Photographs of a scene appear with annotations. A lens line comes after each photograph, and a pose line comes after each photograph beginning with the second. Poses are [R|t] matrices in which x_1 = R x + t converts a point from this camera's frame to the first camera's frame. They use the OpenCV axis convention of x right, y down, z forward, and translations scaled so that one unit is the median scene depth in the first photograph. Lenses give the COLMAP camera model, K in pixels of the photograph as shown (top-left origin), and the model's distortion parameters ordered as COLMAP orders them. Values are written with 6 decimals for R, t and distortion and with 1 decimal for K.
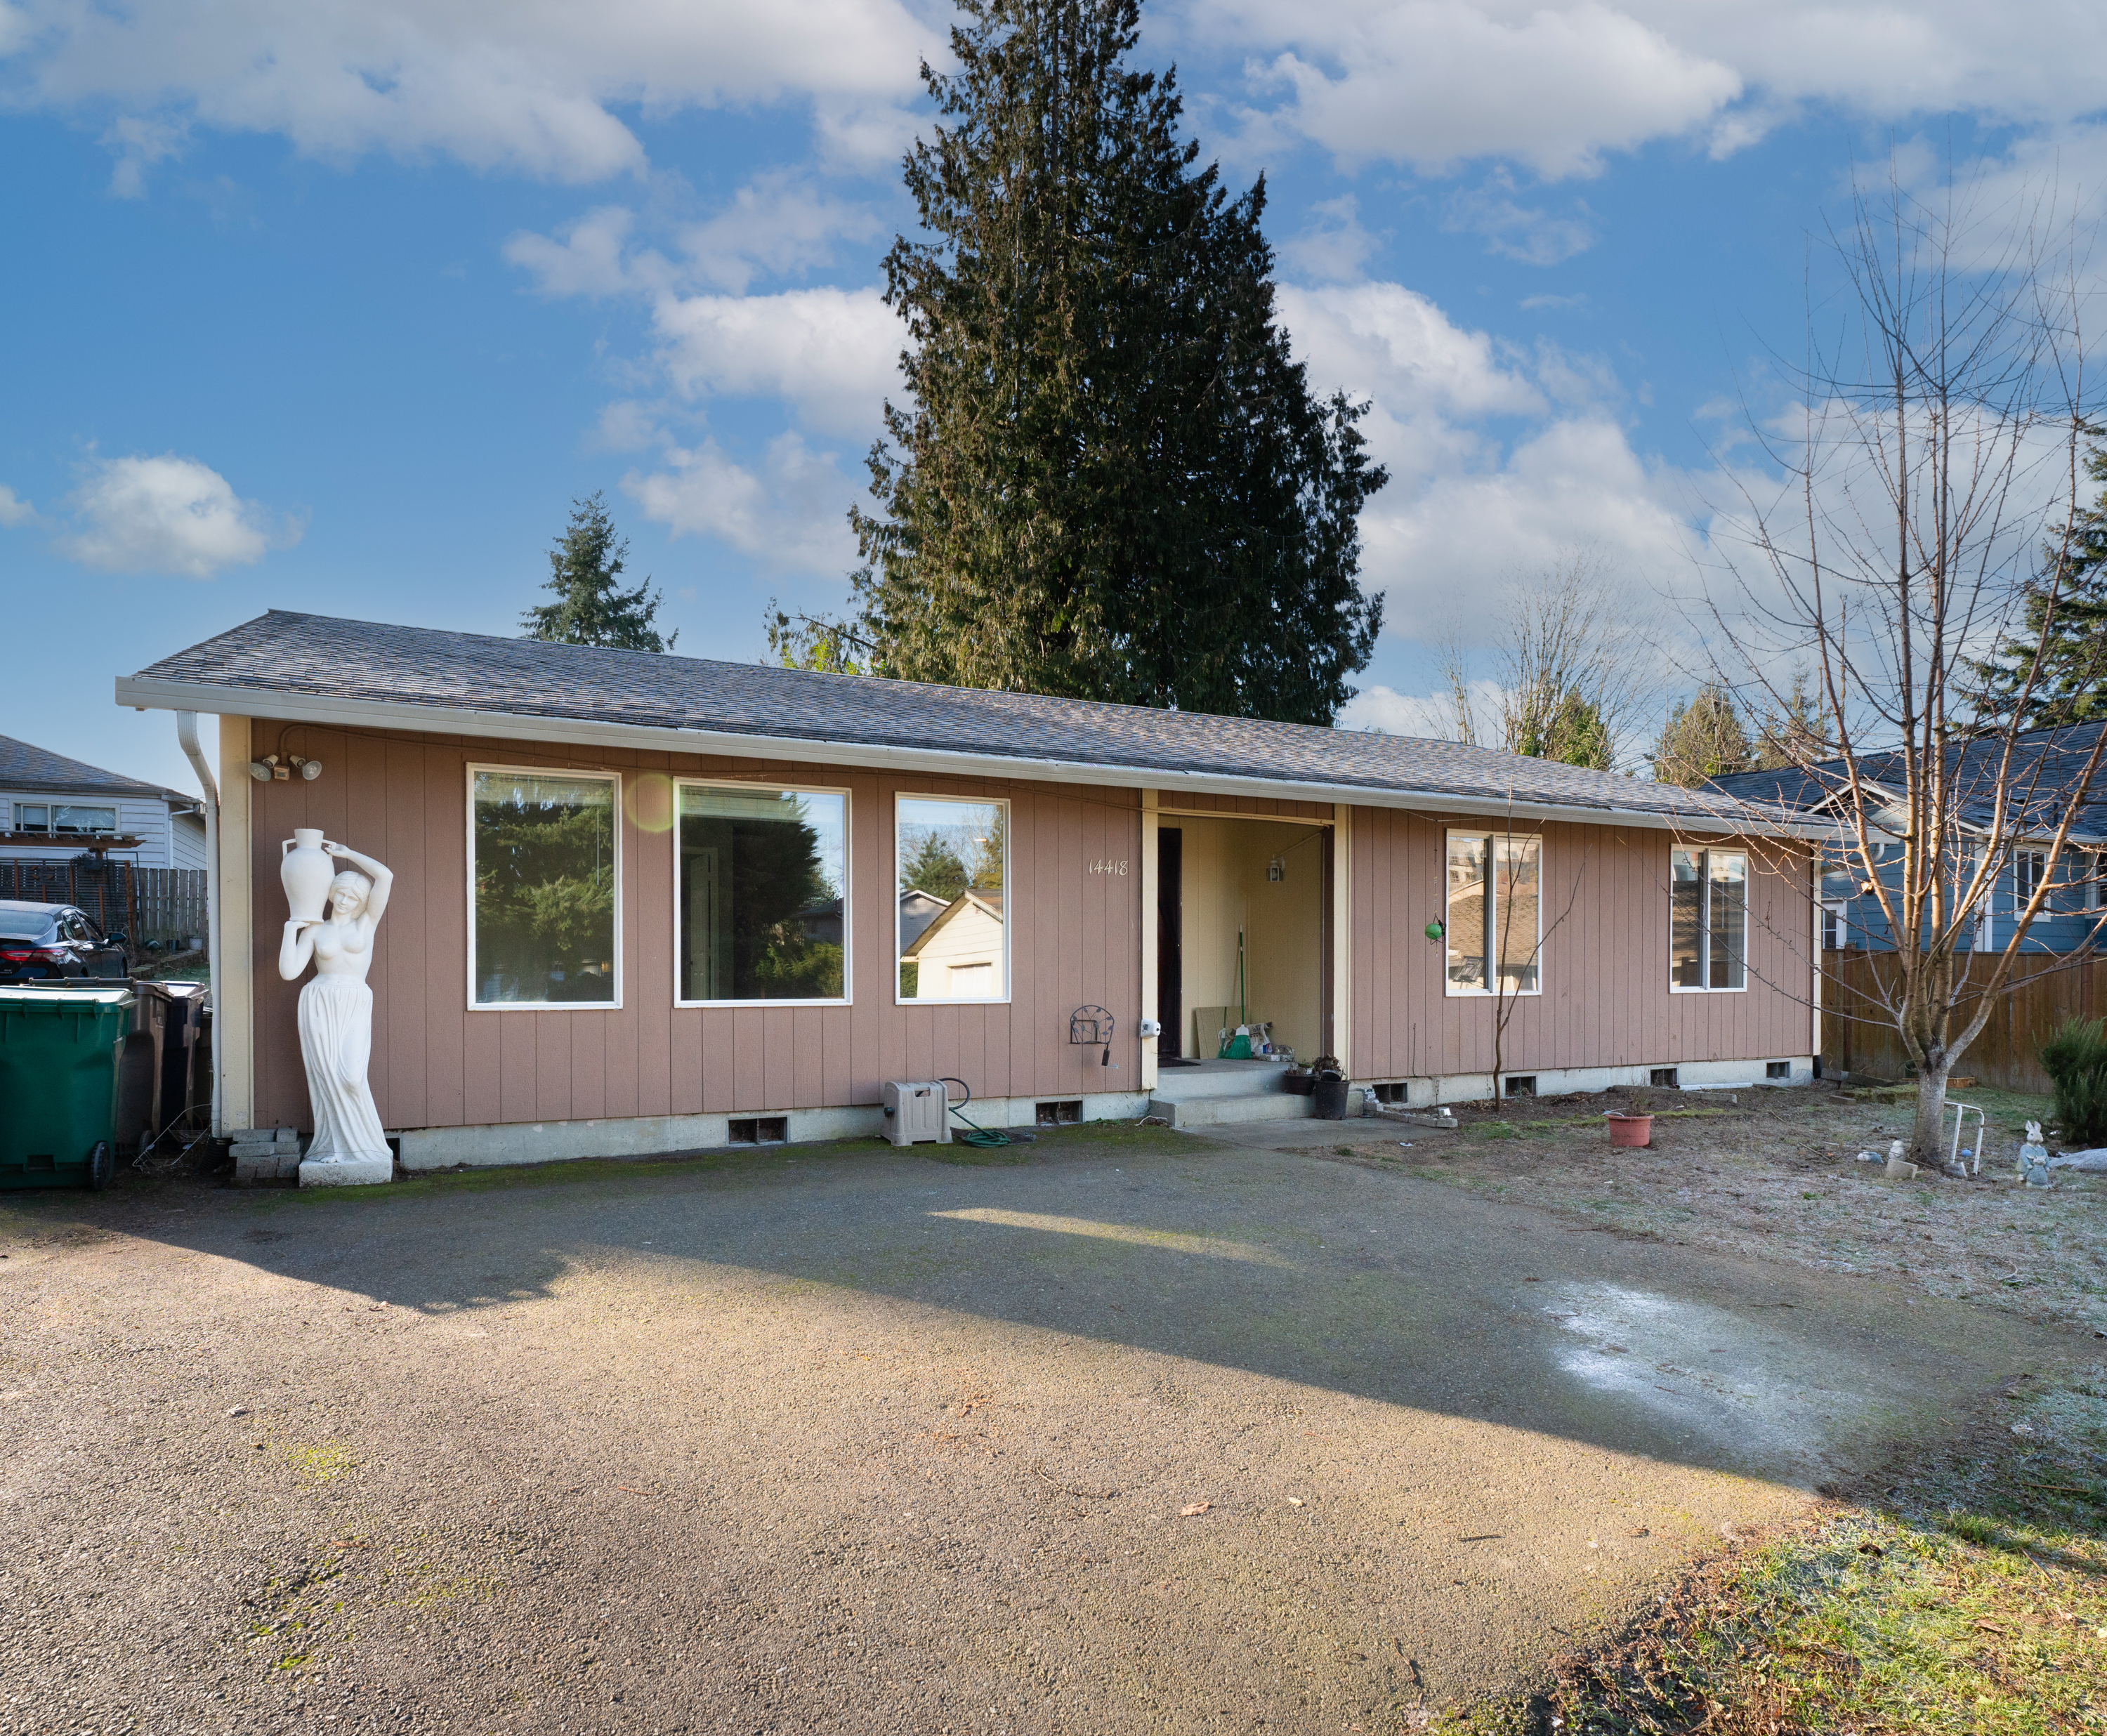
lens RADIAL K [[1164.1, 0, 1053.5], [0, 1164.1, 1009.6], [0, 0, 1]] dist [0.000484, -0.000285]
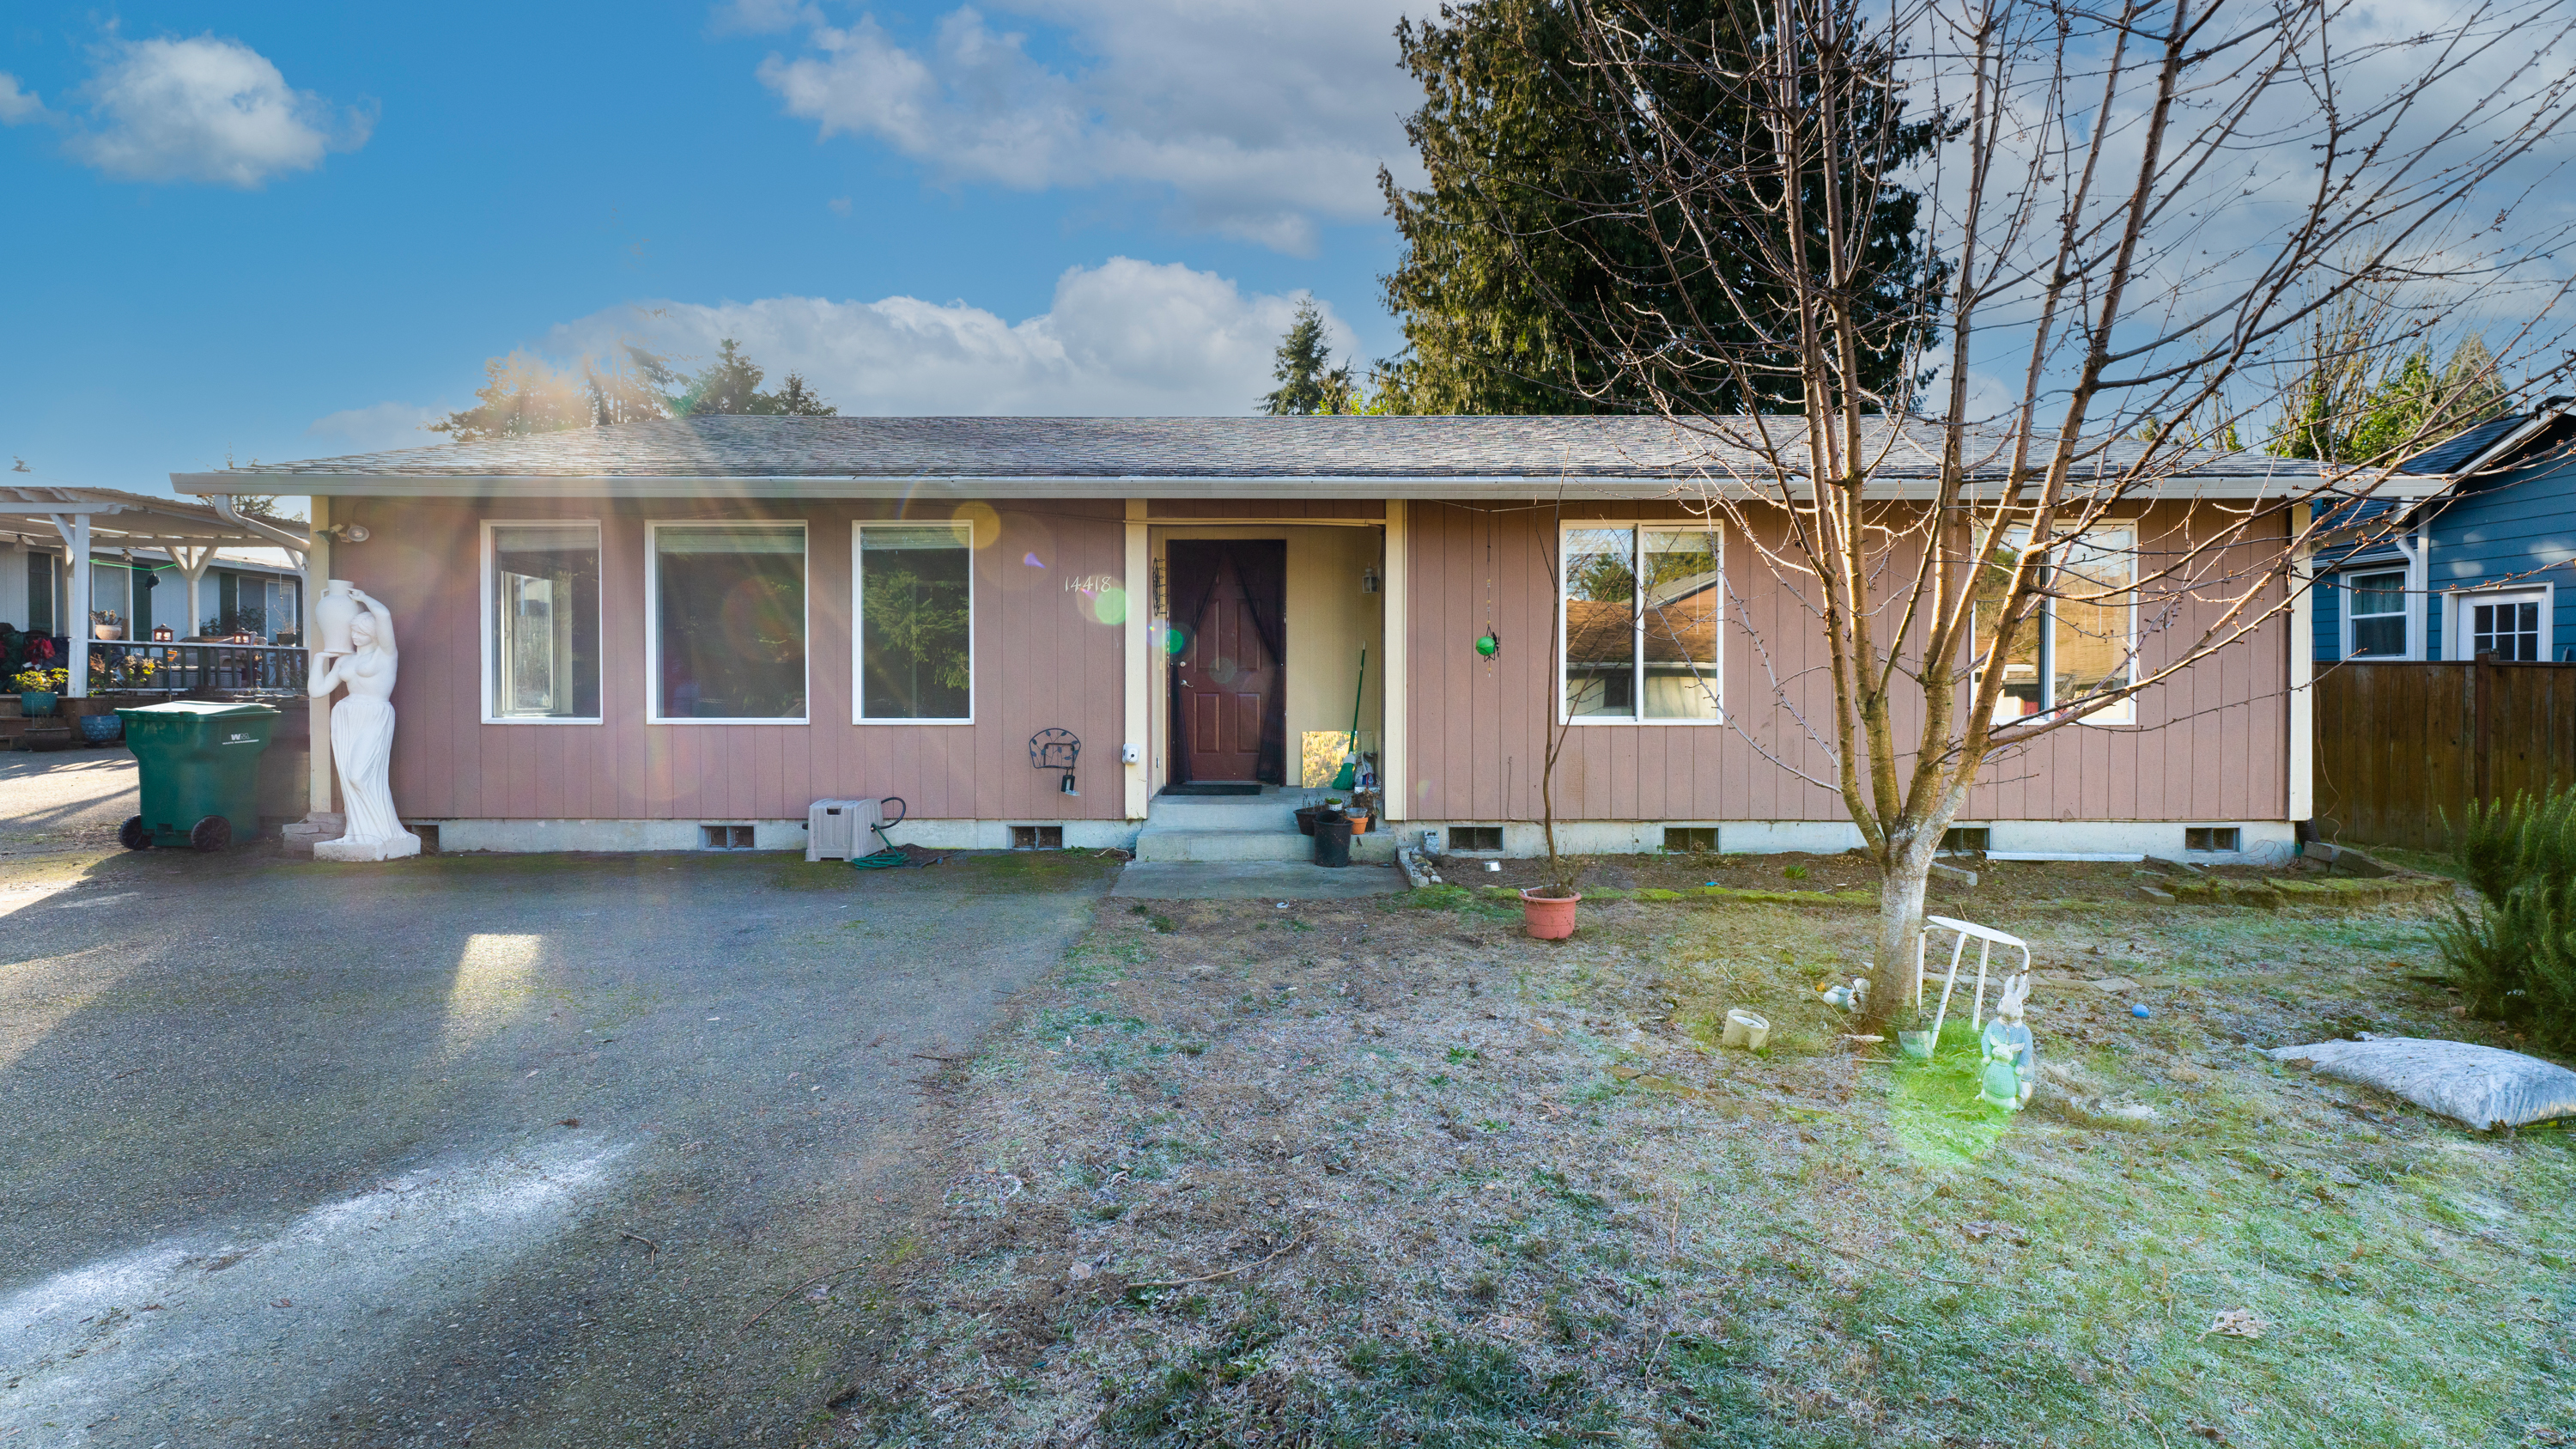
lens RADIAL K [[1020.3, 0, 1288.0], [0, 1020.3, 724.5], [0, 0, 1]] dist [-0.000857, 0.000123]
pose [[0.900965, 0.018422, -0.433500, 0.530592], [-0.016628, 0.999830, 0.007928, -0.015591], [0.433573, 0.000065, 0.901119, 0.299186]]
